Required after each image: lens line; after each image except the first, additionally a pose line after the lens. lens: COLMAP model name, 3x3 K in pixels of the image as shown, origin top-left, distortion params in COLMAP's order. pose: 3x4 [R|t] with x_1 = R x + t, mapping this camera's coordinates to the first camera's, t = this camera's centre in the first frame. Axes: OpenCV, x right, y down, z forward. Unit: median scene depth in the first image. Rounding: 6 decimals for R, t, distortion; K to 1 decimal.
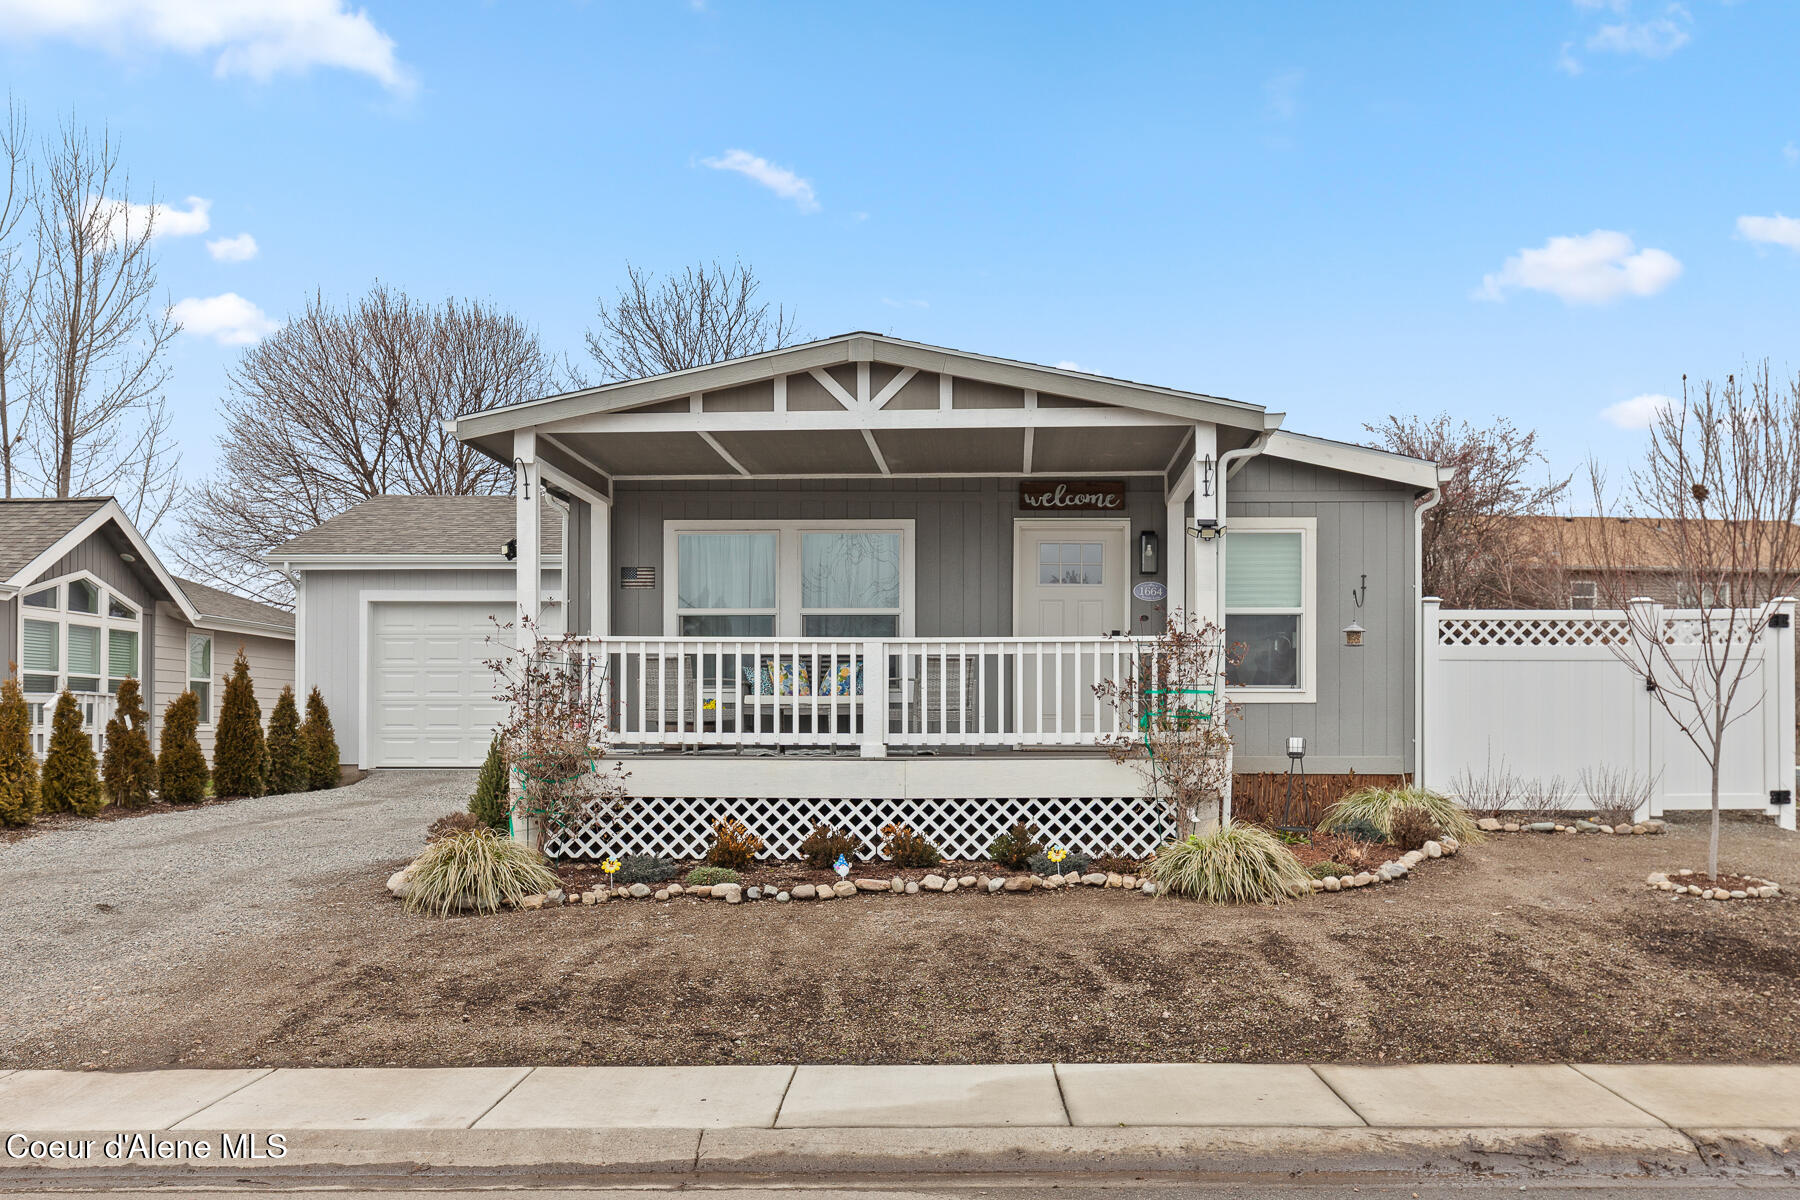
lens RADIAL K [[1695.5, 0, 899.9], [0, 1695.5, 642.8], [0, 0, 1]] dist [-0.005389, -0.001090]
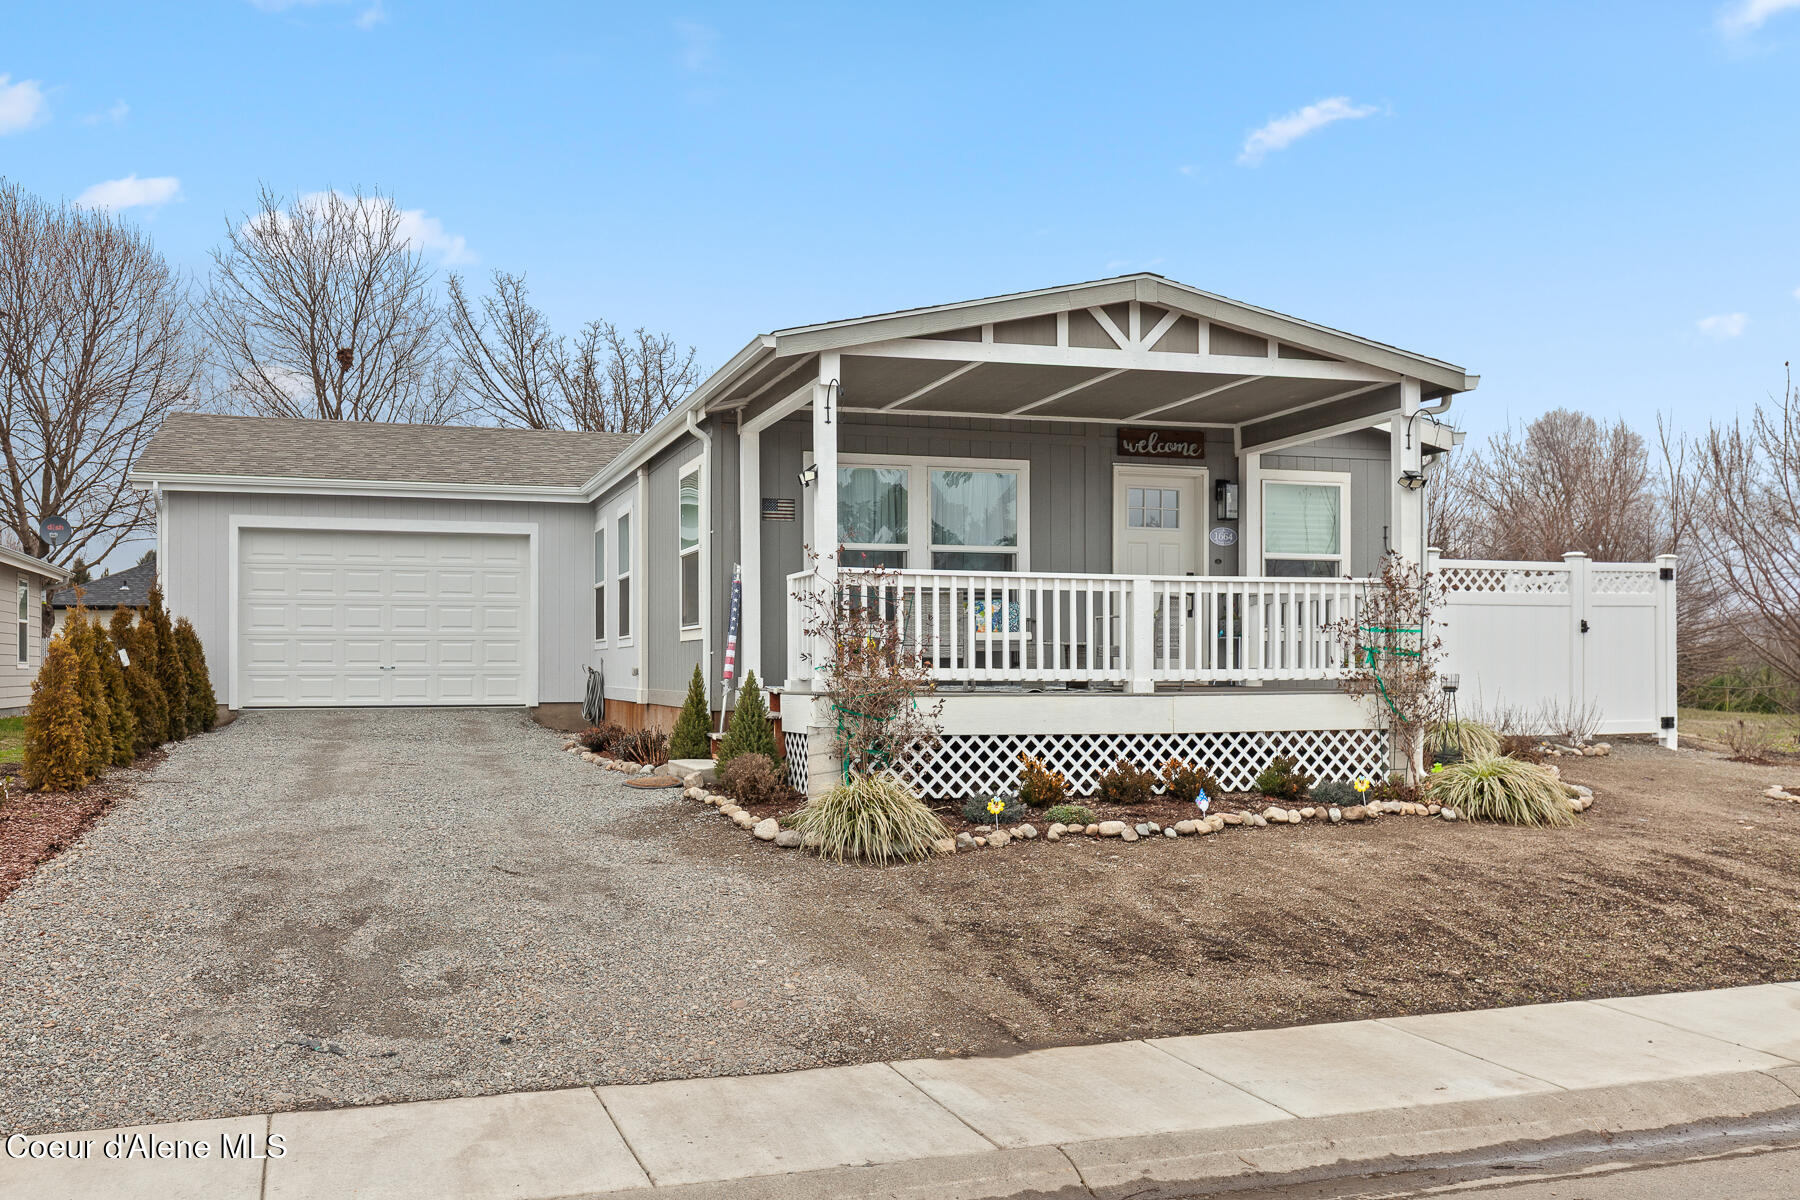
lens RADIAL K [[1579.2, 0, 900.0], [0, 1579.2, 600.0], [0, 0, 1]] dist [0.010964, 0.004076]
pose [[0.955020, 0.011717, 0.296308, -0.433358], [-0.014590, 0.999866, 0.007485, 0.006831], [-0.296181, -0.011472, 0.955063, 0.137992]]
